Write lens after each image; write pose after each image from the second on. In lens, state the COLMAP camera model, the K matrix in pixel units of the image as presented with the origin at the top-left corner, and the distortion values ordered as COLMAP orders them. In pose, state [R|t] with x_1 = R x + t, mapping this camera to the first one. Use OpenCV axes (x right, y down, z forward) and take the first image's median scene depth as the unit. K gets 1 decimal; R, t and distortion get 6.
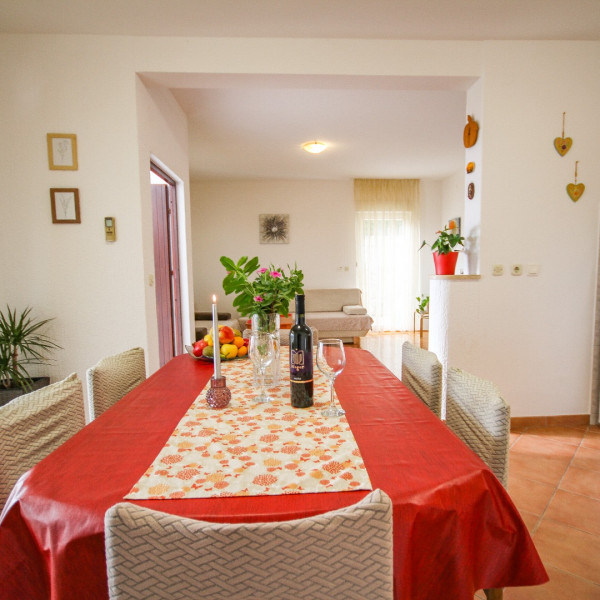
lens RADIAL K [[416.1, 0, 300.9], [0, 416.1, 309.4], [0, 0, 1]] dist [0.002587, 0.003353]
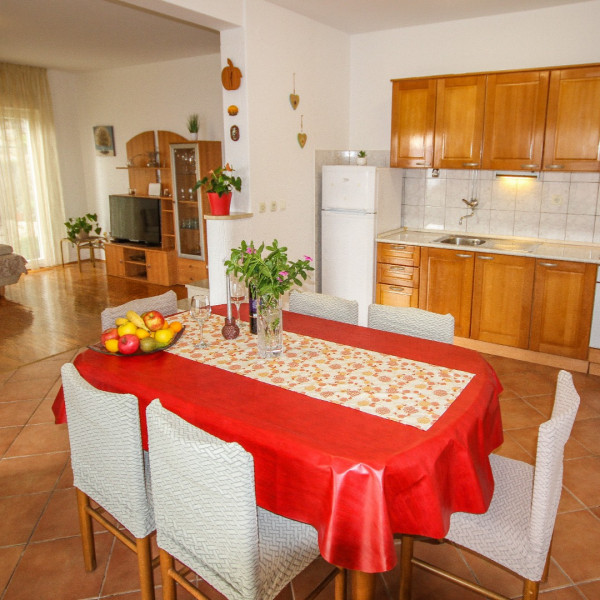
lens RADIAL K [[507.8, 0, 334.5], [0, 507.8, 262.5], [0, 0, 1]] dist [-0.004283, 0.003252]
pose [[0.571240, -0.150430, 0.806880, -0.552583], [0.069853, 0.988405, 0.134820, -0.121035], [-0.817805, -0.020652, 0.575125, 0.052842]]
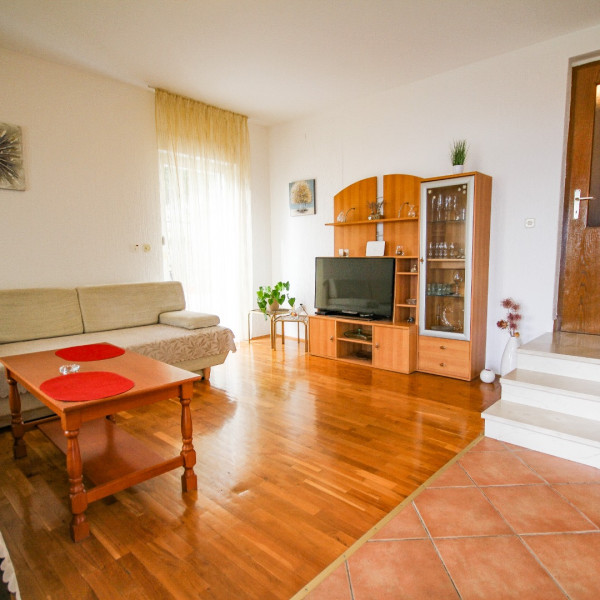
lens RADIAL K [[416.1, 0, 300.9], [0, 416.1, 309.4], [0, 0, 1]] dist [0.002587, 0.003353]
pose [[0.714439, -0.082978, 0.694760, -0.371064], [0.069985, 0.996438, 0.047042, -0.067148], [-0.696189, 0.015014, 0.717701, 1.154176]]
